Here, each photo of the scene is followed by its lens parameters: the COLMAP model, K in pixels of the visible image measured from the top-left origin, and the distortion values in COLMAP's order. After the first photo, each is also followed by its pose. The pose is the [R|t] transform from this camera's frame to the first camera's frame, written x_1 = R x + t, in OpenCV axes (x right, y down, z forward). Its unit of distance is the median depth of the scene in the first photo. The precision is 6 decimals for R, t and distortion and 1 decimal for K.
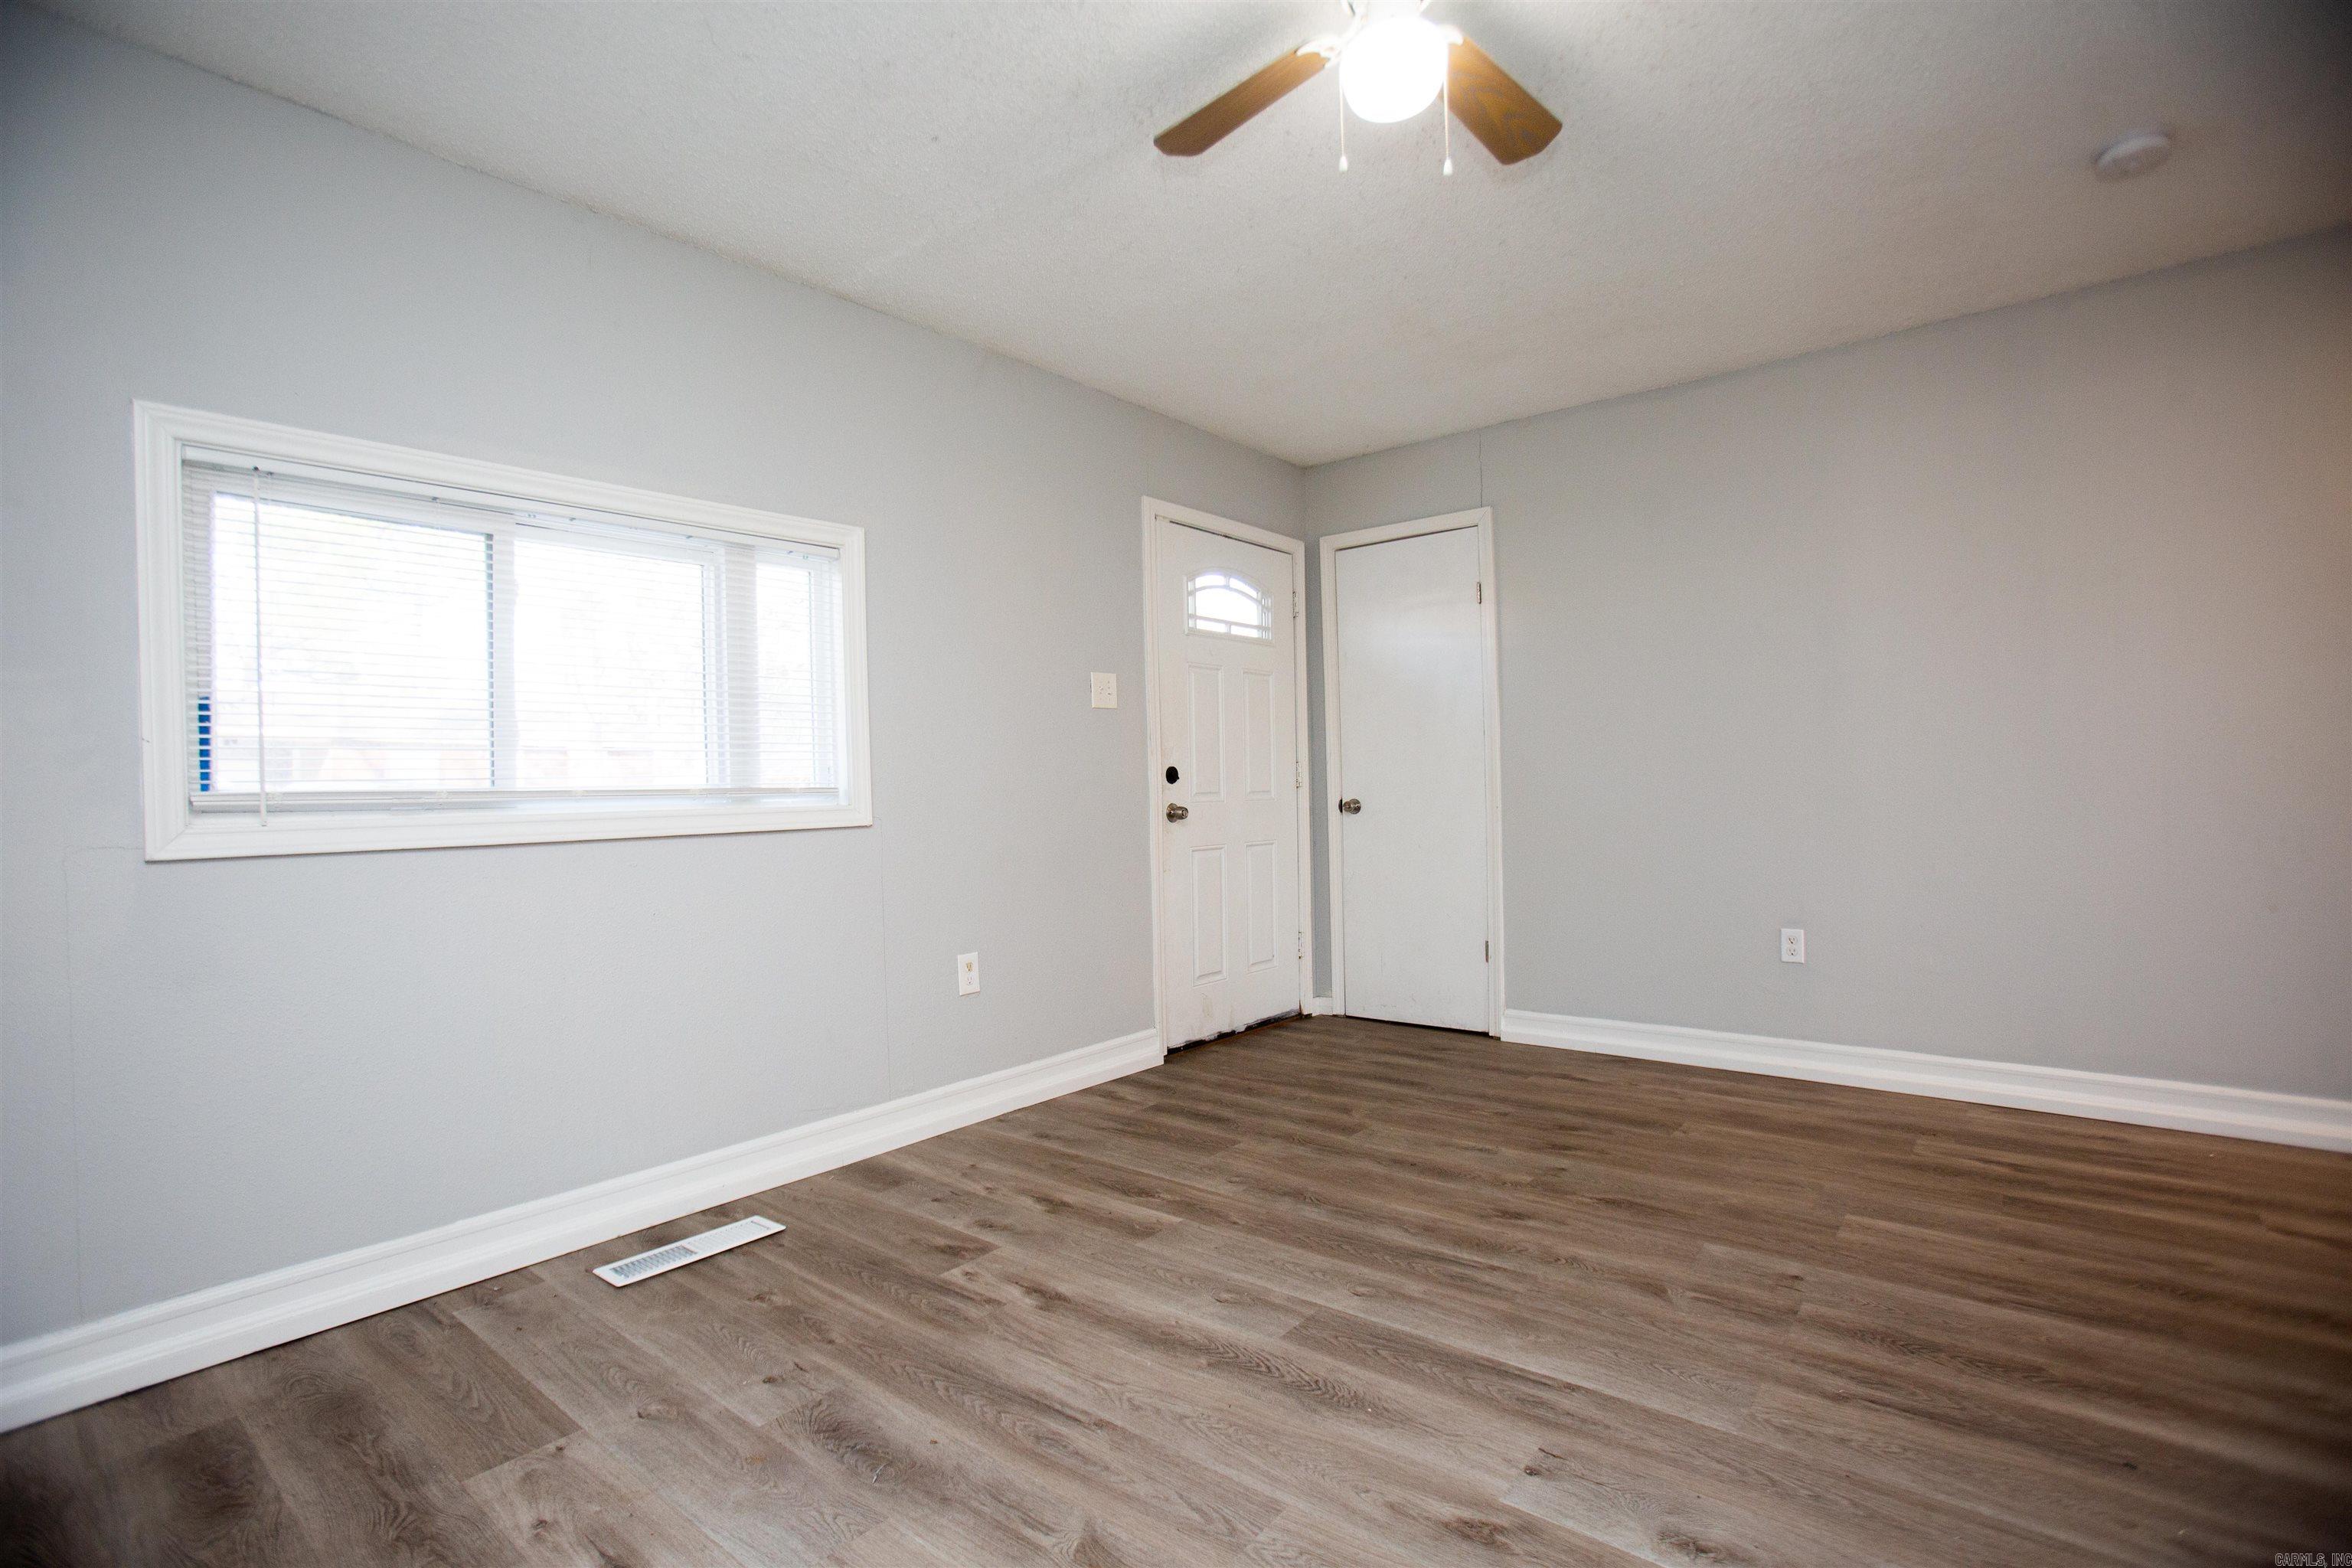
lens RADIAL K [[1087.7, 0, 1150.3], [0, 1087.7, 797.3], [0, 0, 1]] dist [-0.080171, 0.038051]
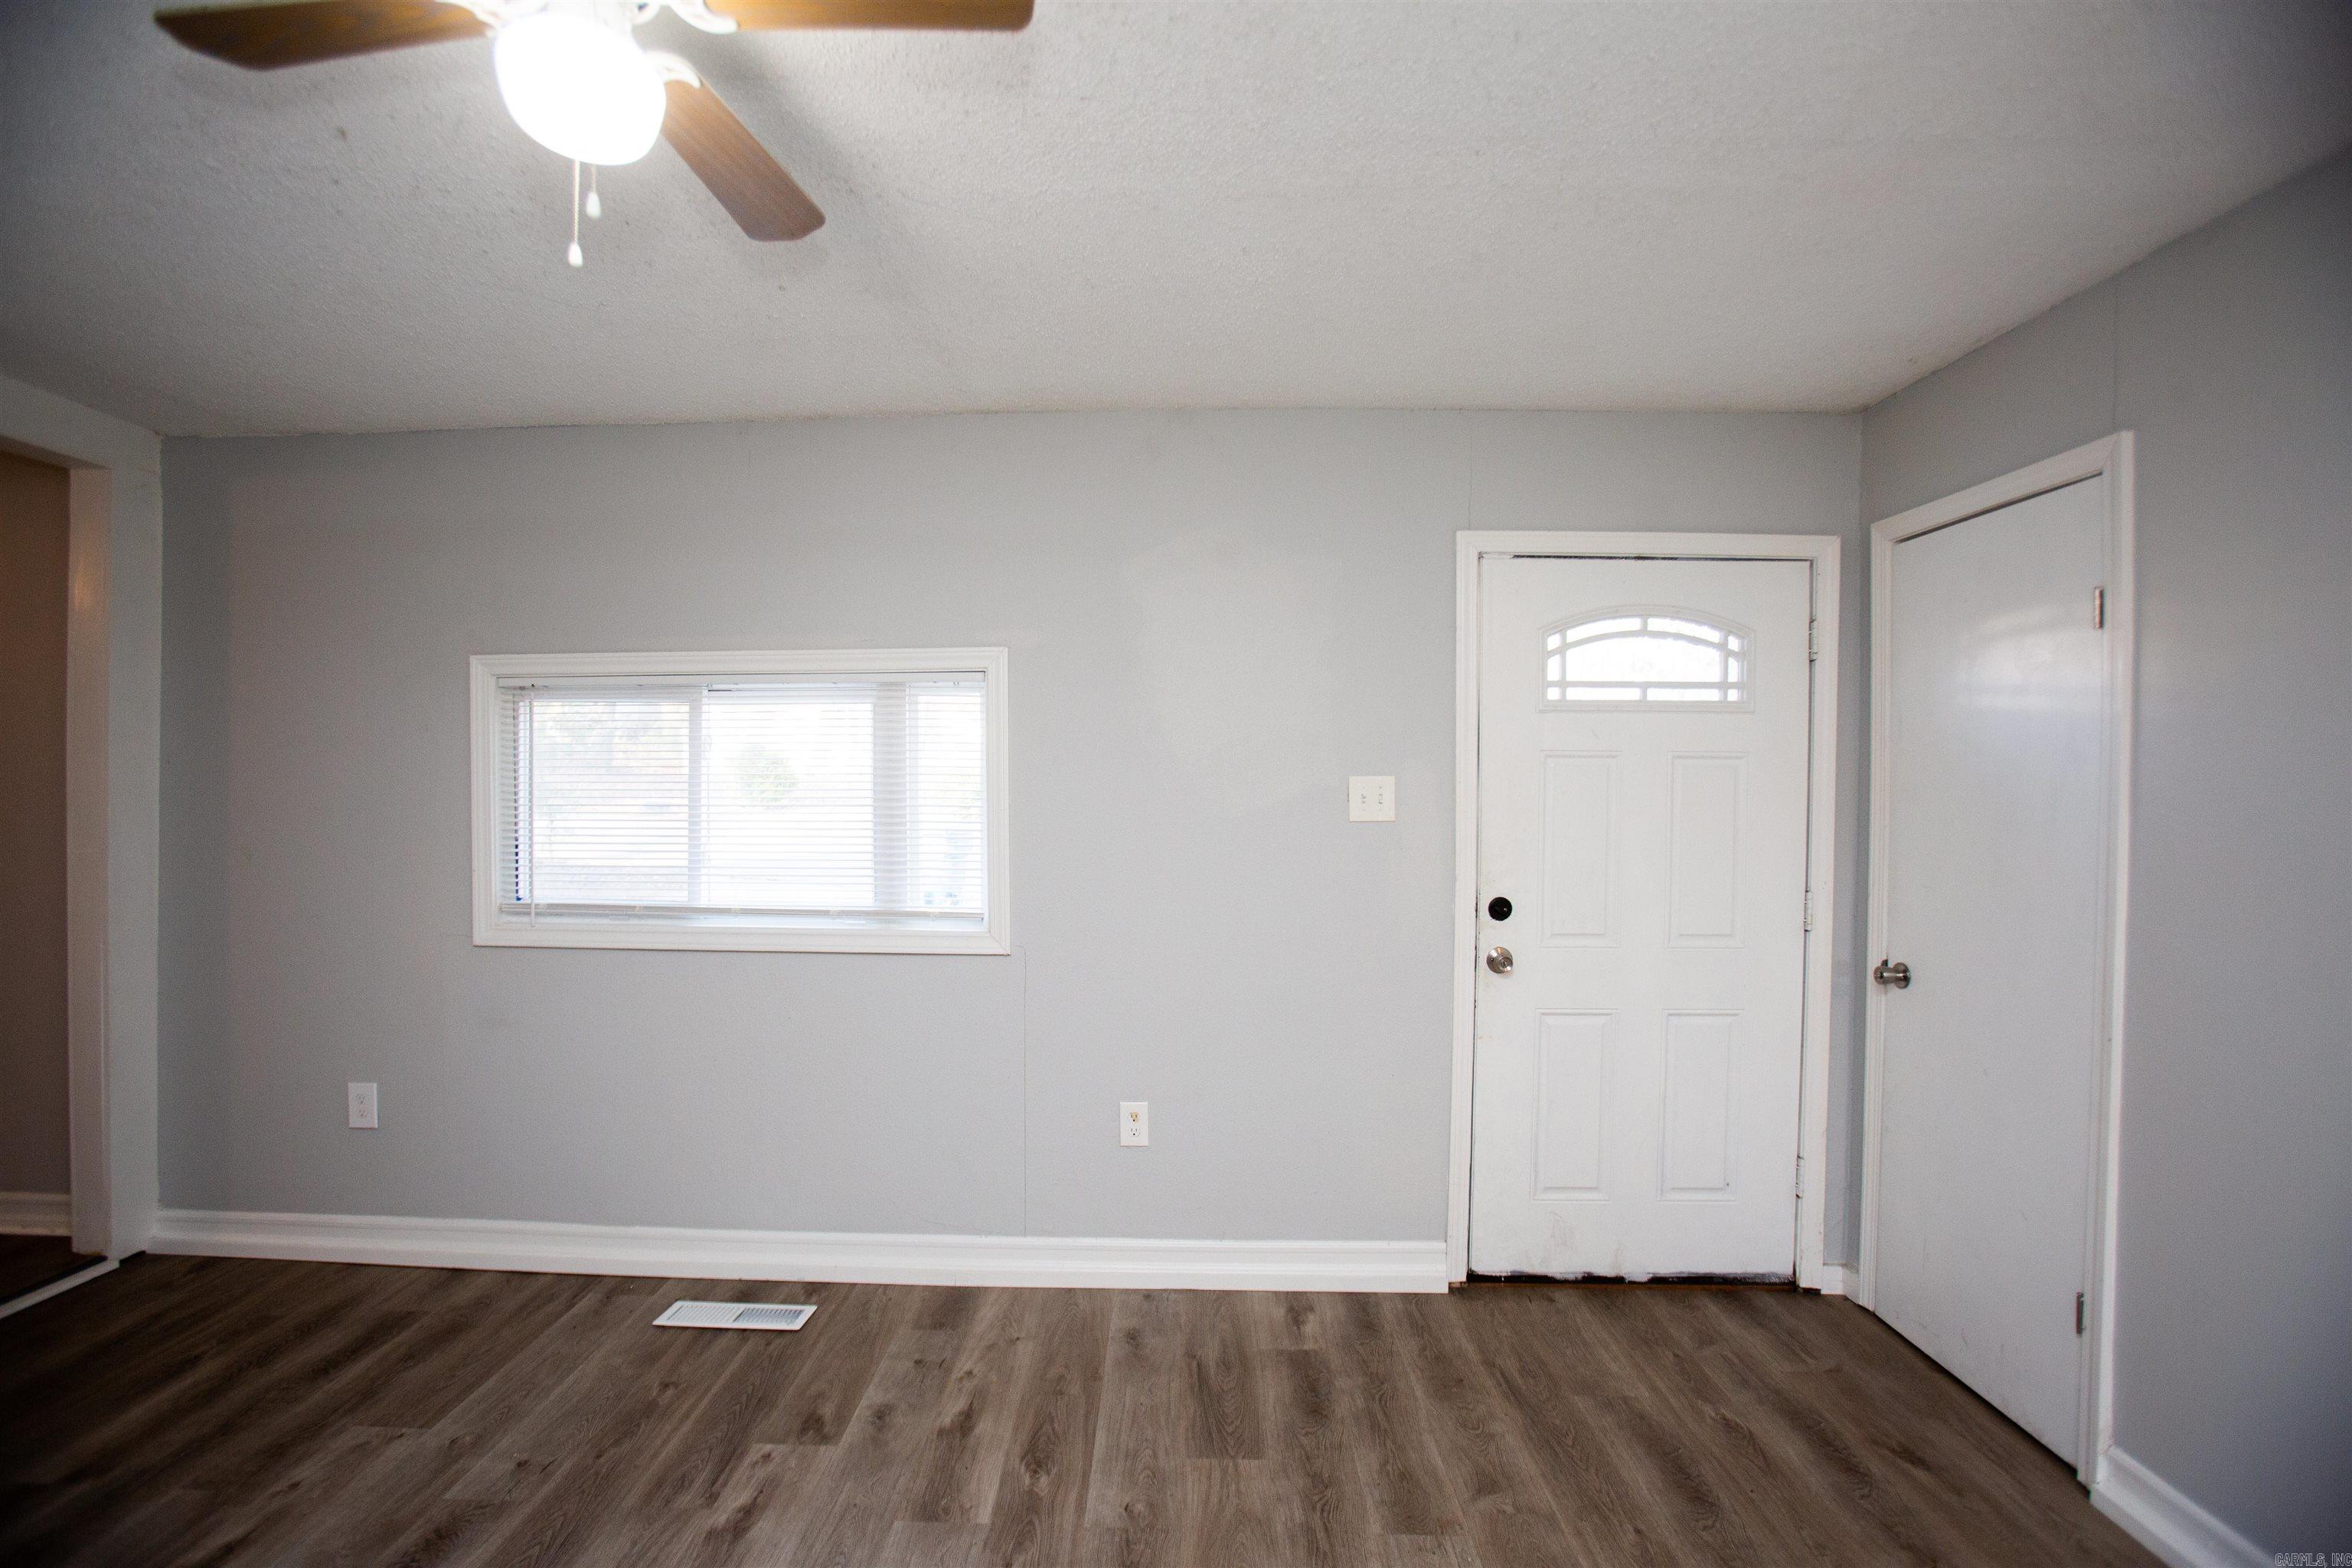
lens RADIAL K [[1087.7, 0, 1150.3], [0, 1087.7, 797.3], [0, 0, 1]] dist [-0.080171, 0.038051]
pose [[0.626792, 0.037632, -0.778277, 0.557926], [-0.024934, 0.999290, 0.028237, -0.141564], [0.778787, 0.001707, 0.627286, 0.471564]]
